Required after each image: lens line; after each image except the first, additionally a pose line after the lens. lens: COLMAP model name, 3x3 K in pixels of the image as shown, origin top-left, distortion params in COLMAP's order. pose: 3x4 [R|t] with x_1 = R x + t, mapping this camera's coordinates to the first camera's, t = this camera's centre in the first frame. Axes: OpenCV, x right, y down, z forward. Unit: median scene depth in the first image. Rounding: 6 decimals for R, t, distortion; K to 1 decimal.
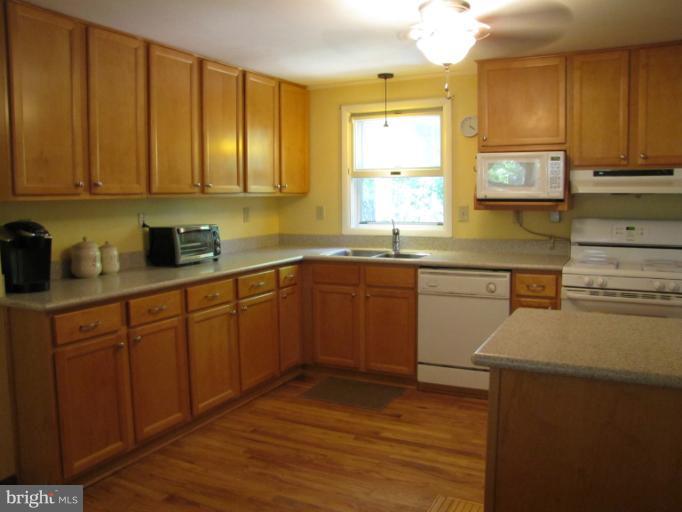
lens RADIAL K [[562.8, 0, 341.6], [0, 562.8, 252.7], [0, 0, 1]] dist [-0.131247, 0.011693]
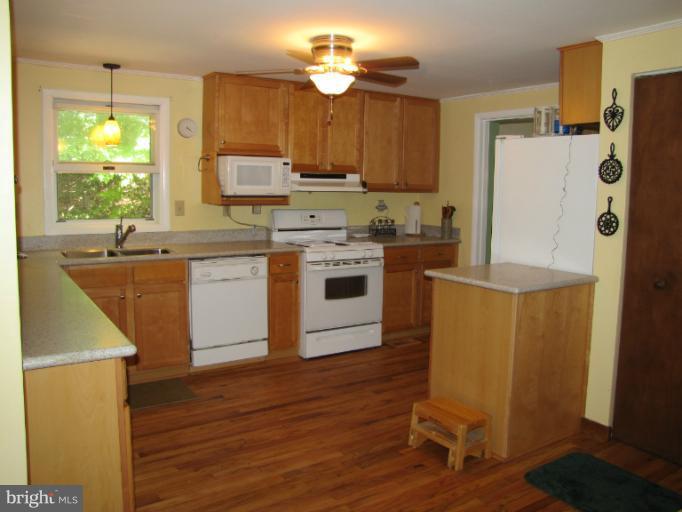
lens RADIAL K [[562.8, 0, 340.8], [0, 562.8, 254.5], [0, 0, 1]] dist [-0.131247, 0.011693]
pose [[0.490369, -0.086360, 0.867225, -0.722998], [0.064778, 0.995938, 0.062549, -0.036361], [-0.869104, 0.025505, 0.493972, 0.264179]]
